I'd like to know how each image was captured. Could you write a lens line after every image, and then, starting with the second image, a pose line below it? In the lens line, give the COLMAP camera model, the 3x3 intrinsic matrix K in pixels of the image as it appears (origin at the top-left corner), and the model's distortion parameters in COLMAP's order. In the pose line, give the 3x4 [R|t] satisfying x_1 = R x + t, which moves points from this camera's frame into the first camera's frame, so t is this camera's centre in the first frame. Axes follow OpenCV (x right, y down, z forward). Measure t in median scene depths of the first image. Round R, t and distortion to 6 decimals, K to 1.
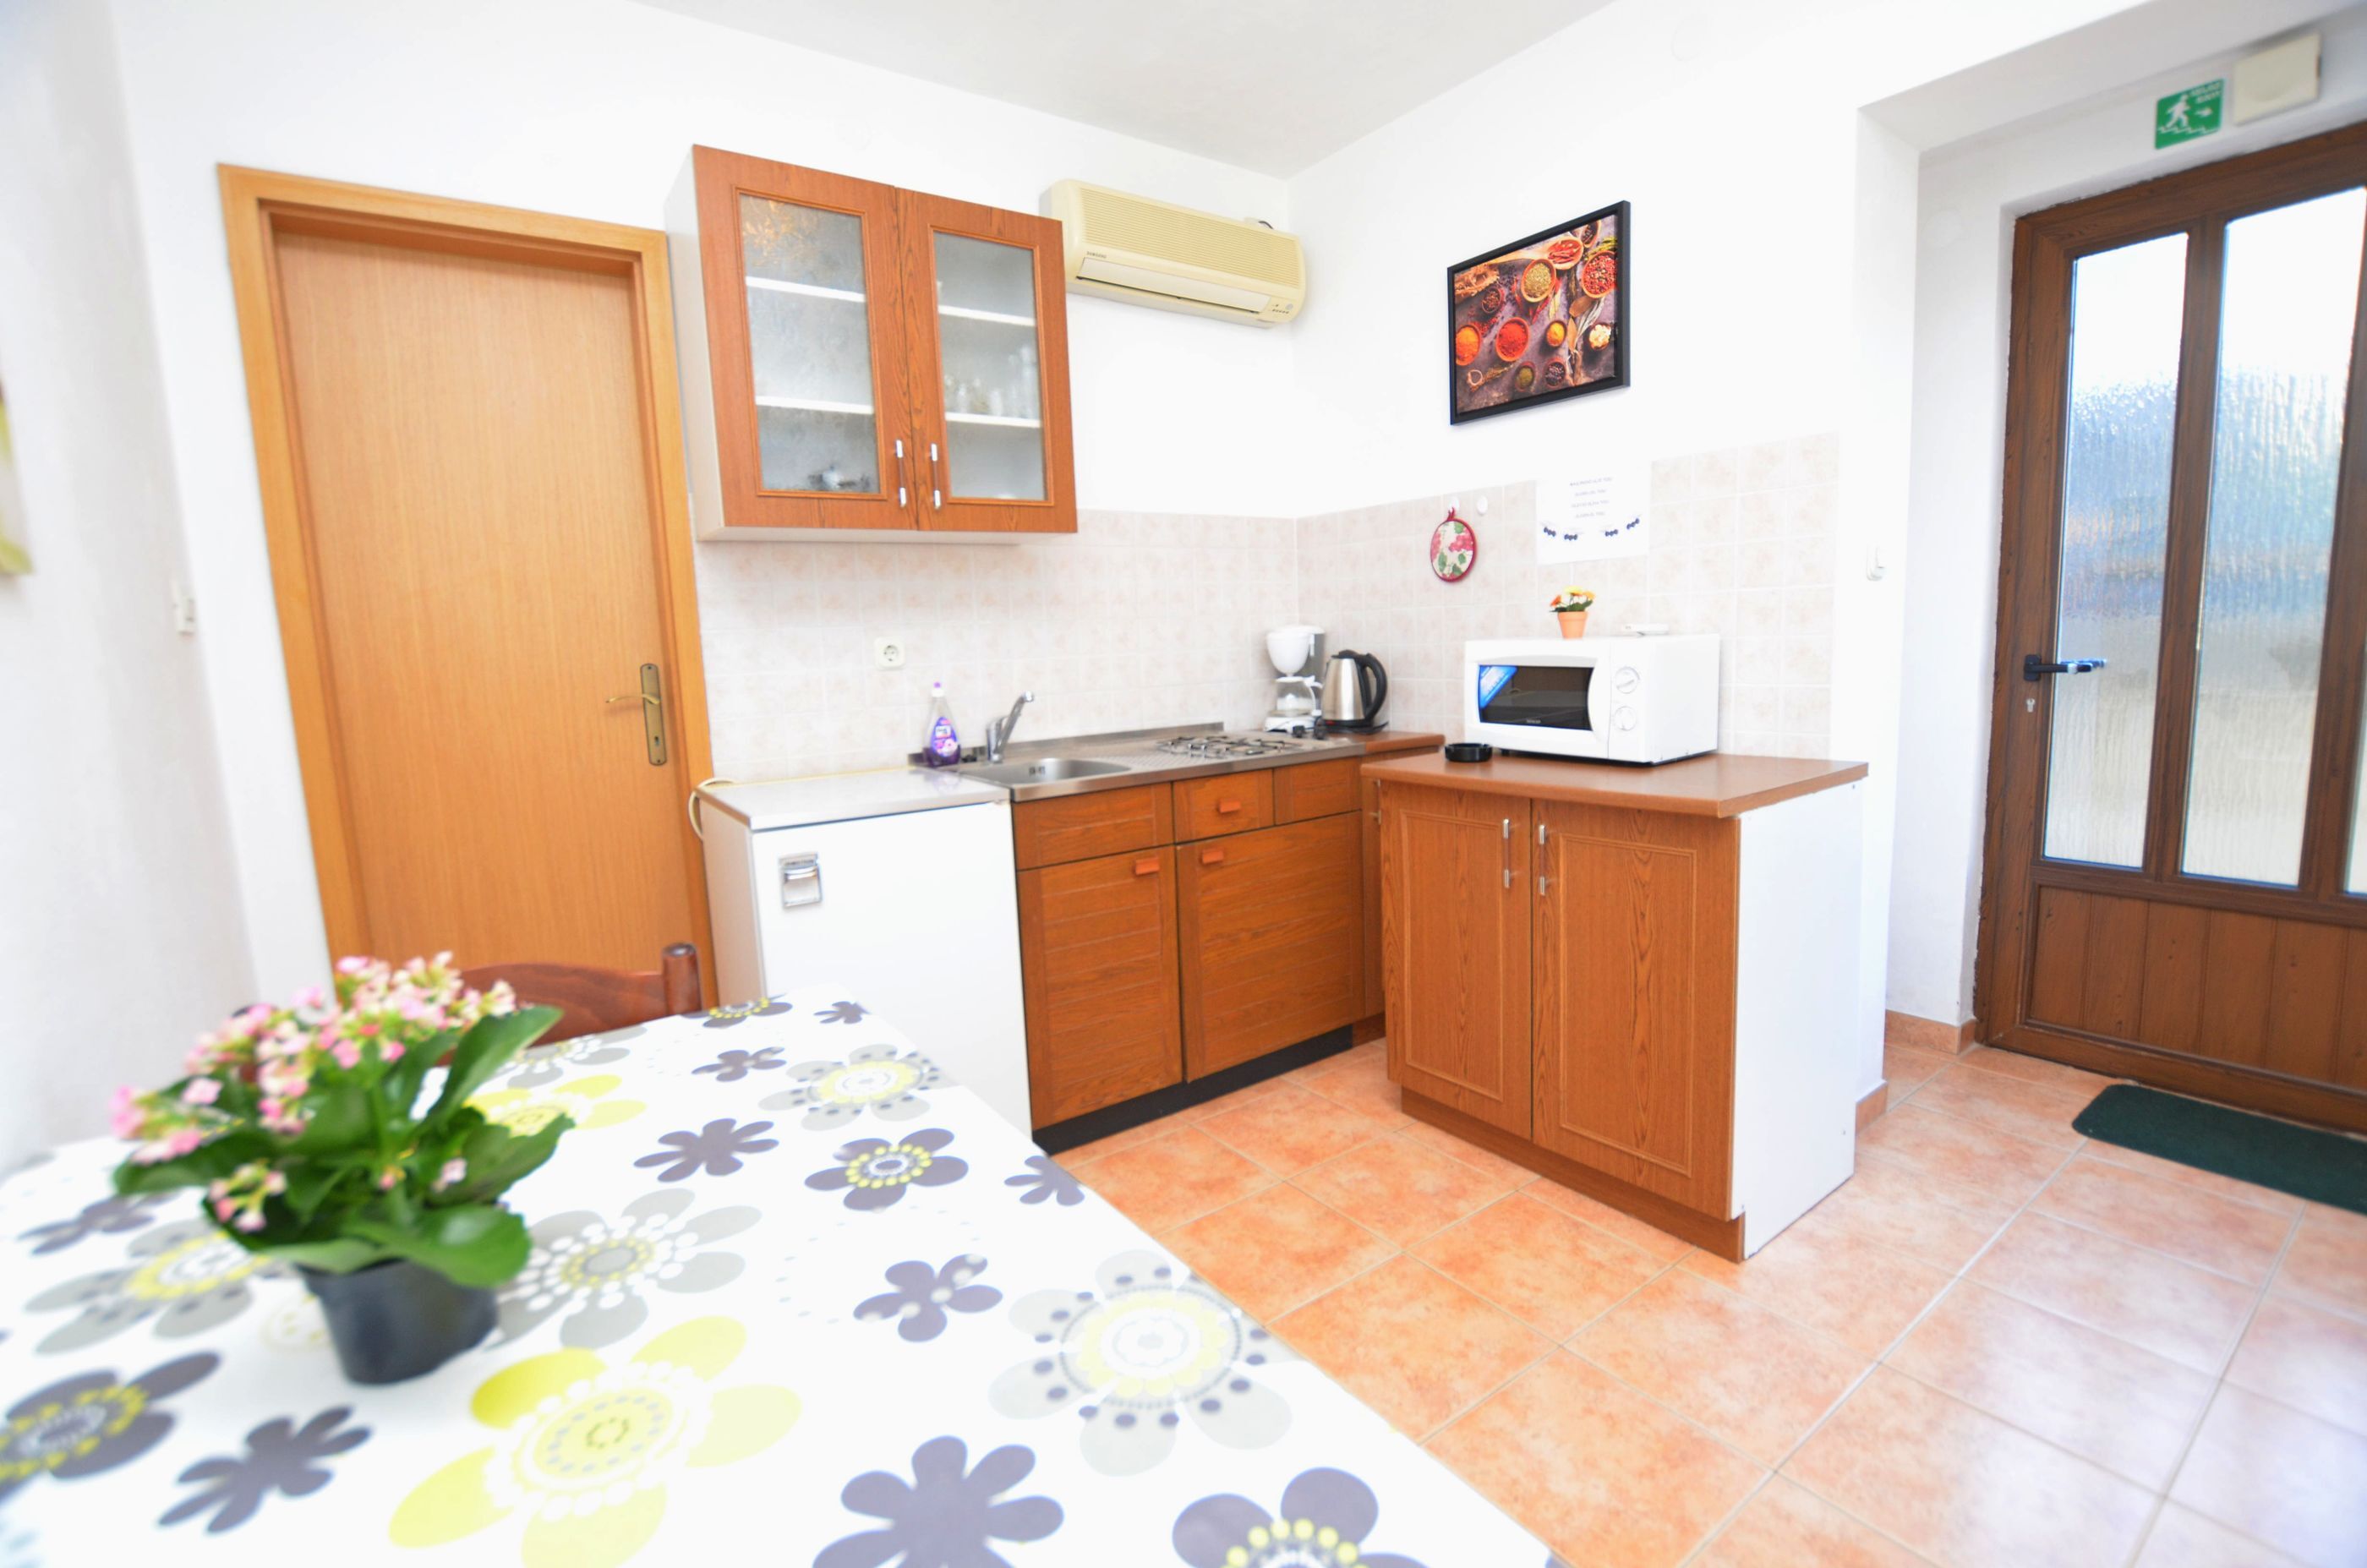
lens RADIAL K [[1043.9, 0, 1192.1], [0, 1043.9, 780.6], [0, 0, 1]] dist [-0.028207, 0.003614]
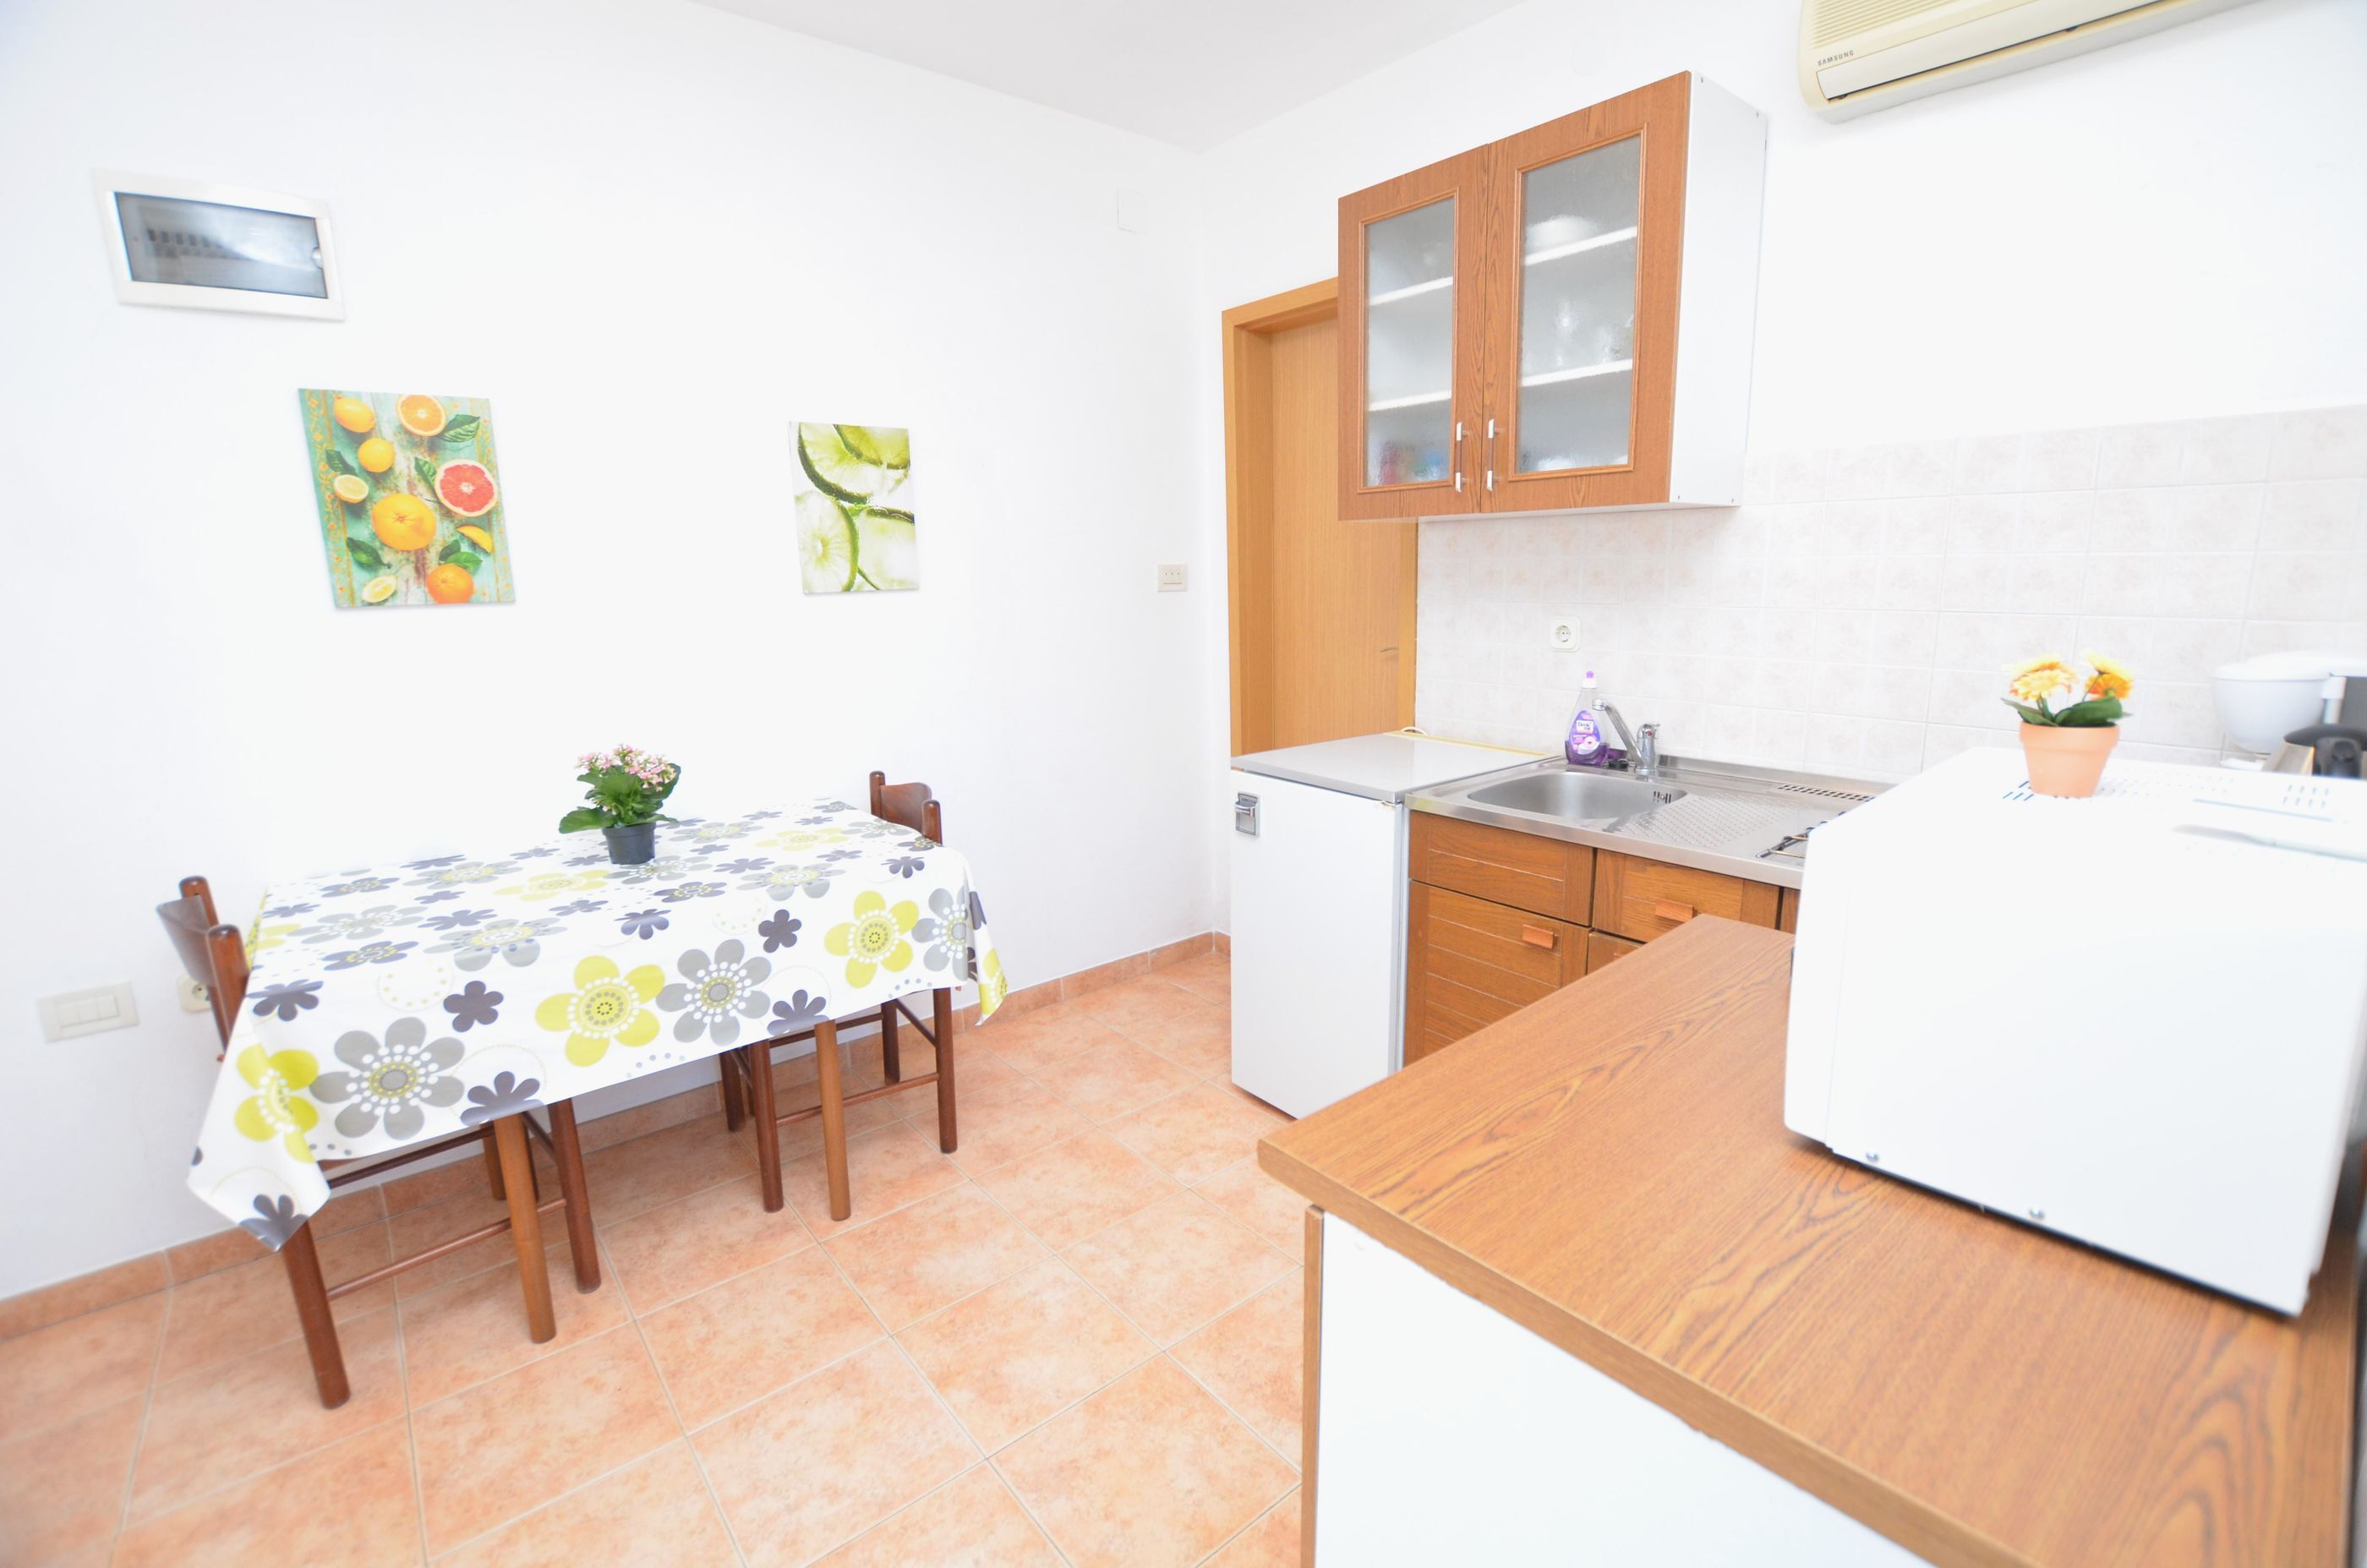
lens RADIAL K [[1043.9, 0, 1192.1], [0, 1043.9, 780.6], [0, 0, 1]] dist [-0.028207, 0.003614]
pose [[0.069467, 0.238408, -0.968678, 0.709037], [-0.122764, 0.965686, 0.228868, -0.190841], [0.990002, 0.103020, 0.096351, 0.673688]]
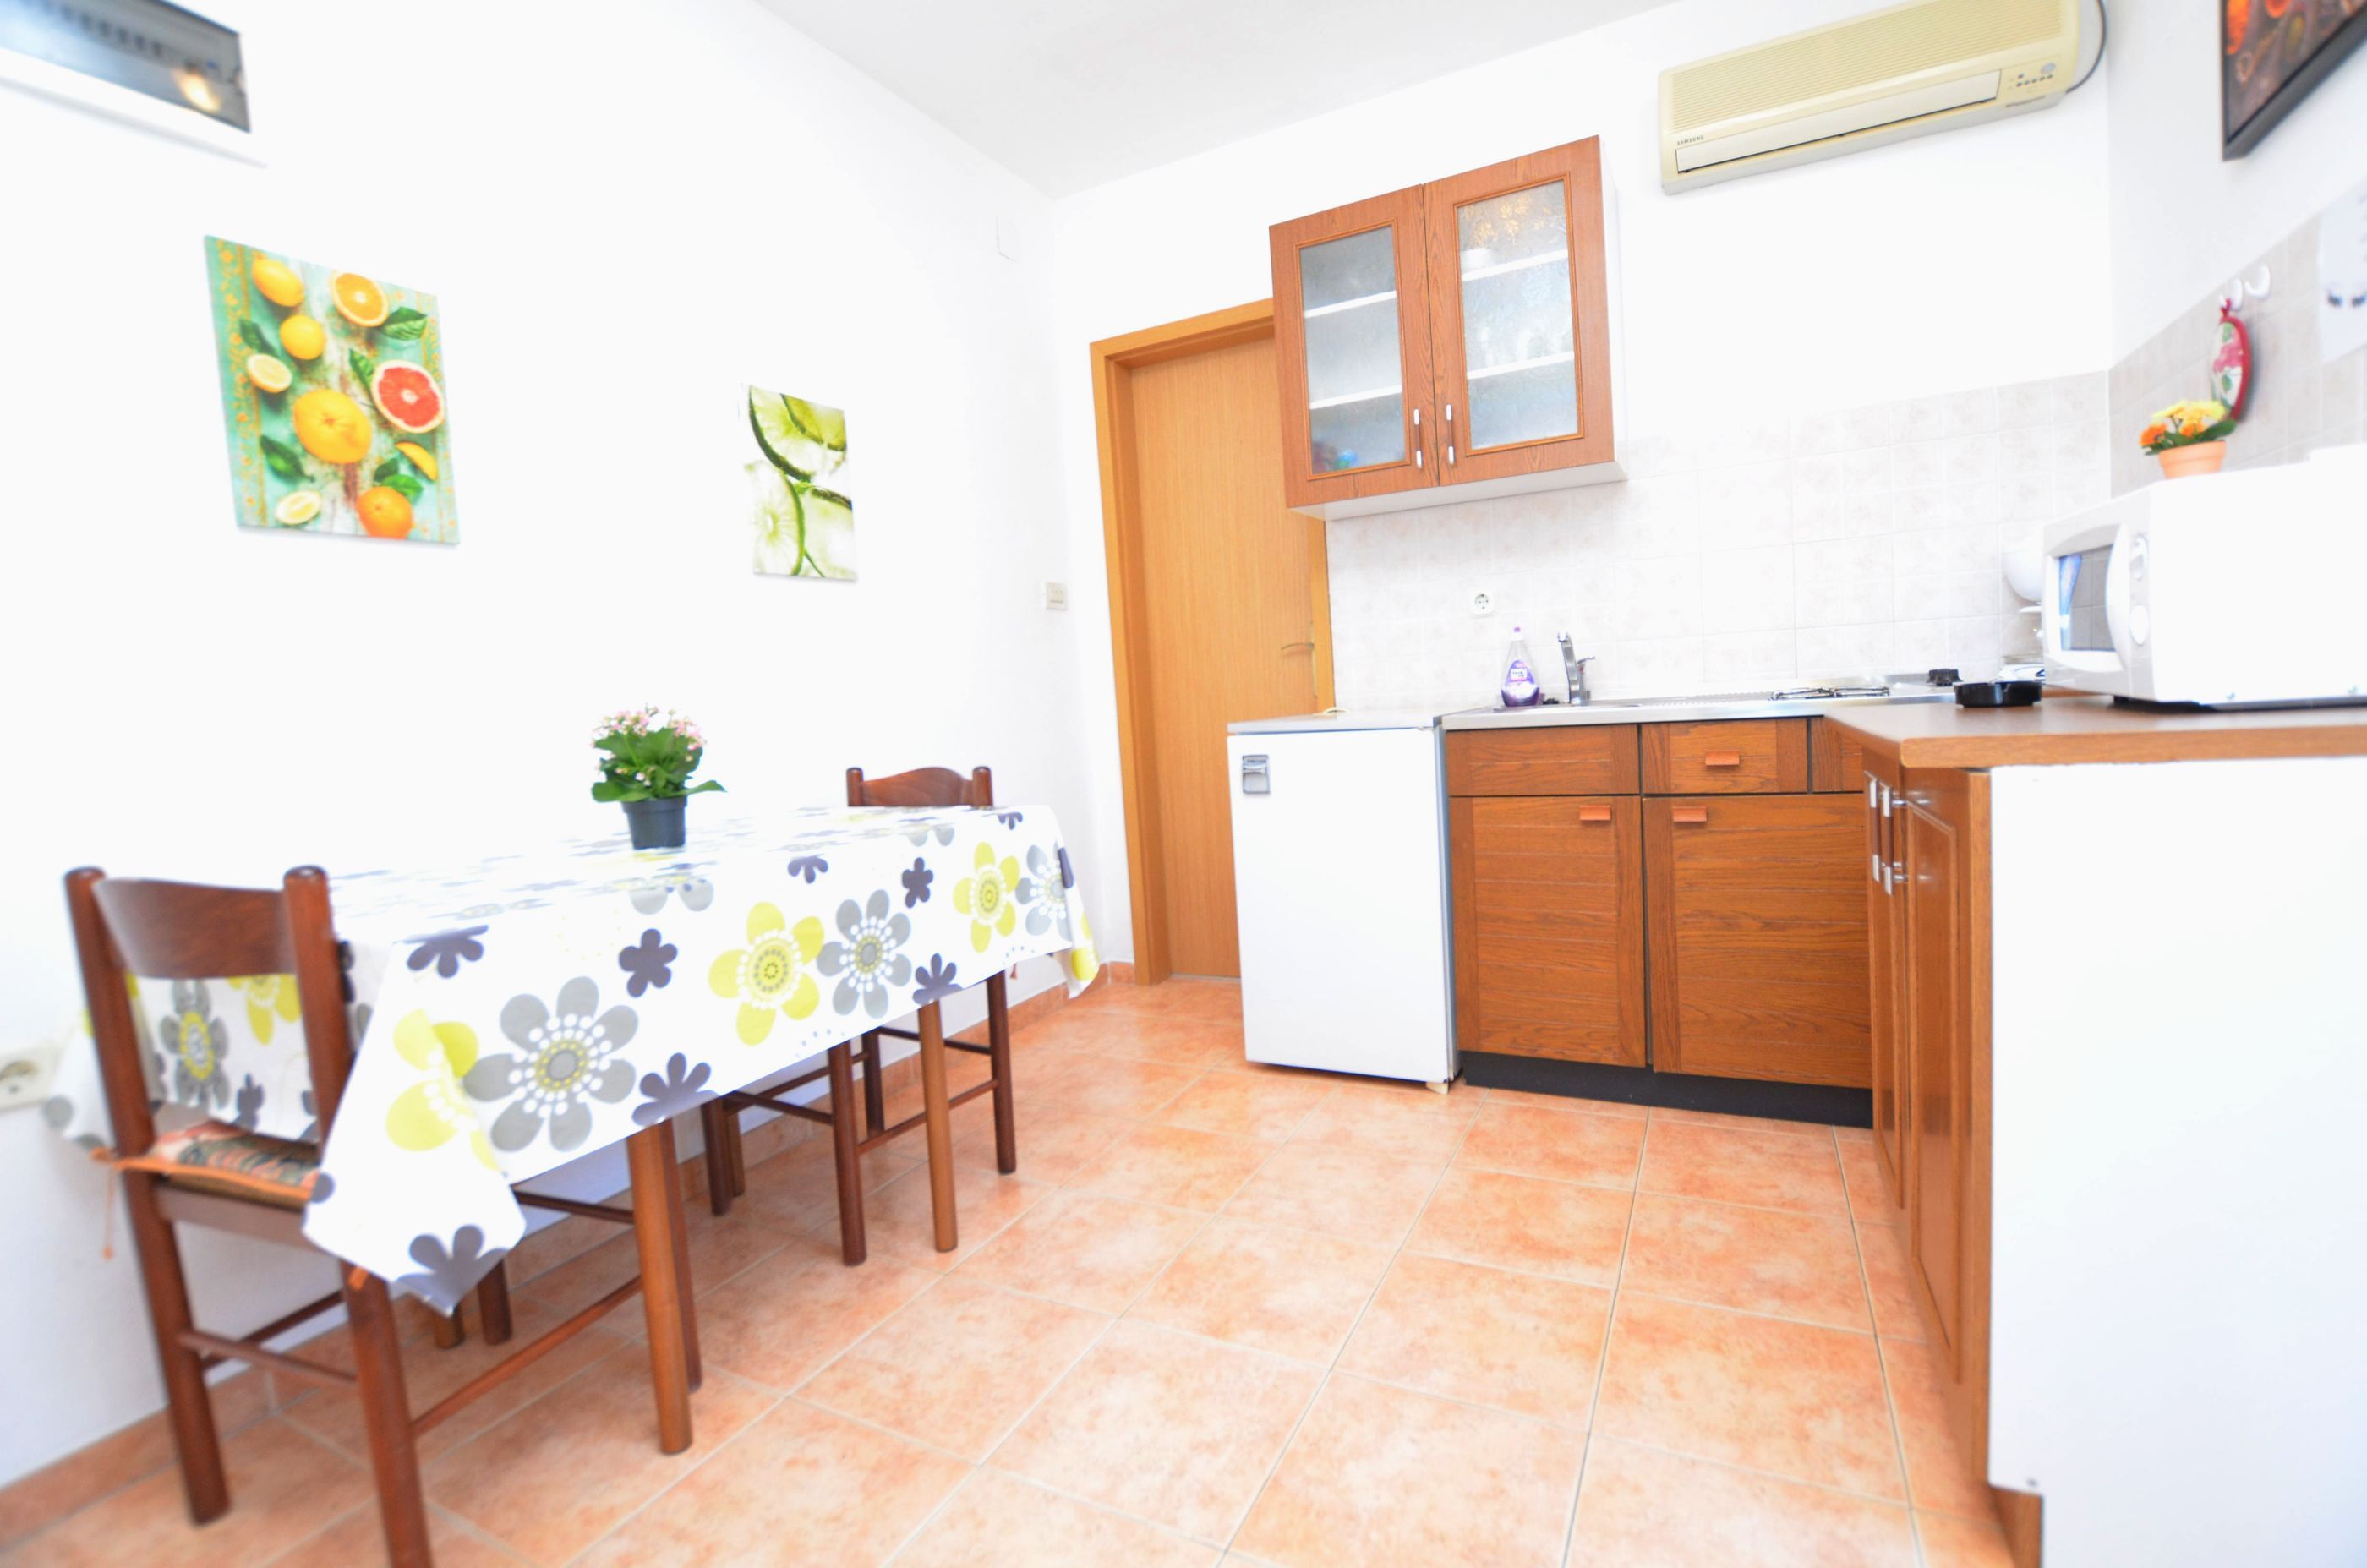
lens RADIAL K [[1061.2, 0, 1189.6], [0, 1061.2, 780.0], [0, 0, 1]] dist [-0.026663, 0.001697]
pose [[0.454725, 0.081539, -0.886892, 0.643740], [-0.077971, 0.995622, 0.051558, 0.033819], [0.887212, 0.045707, 0.459092, 0.262657]]
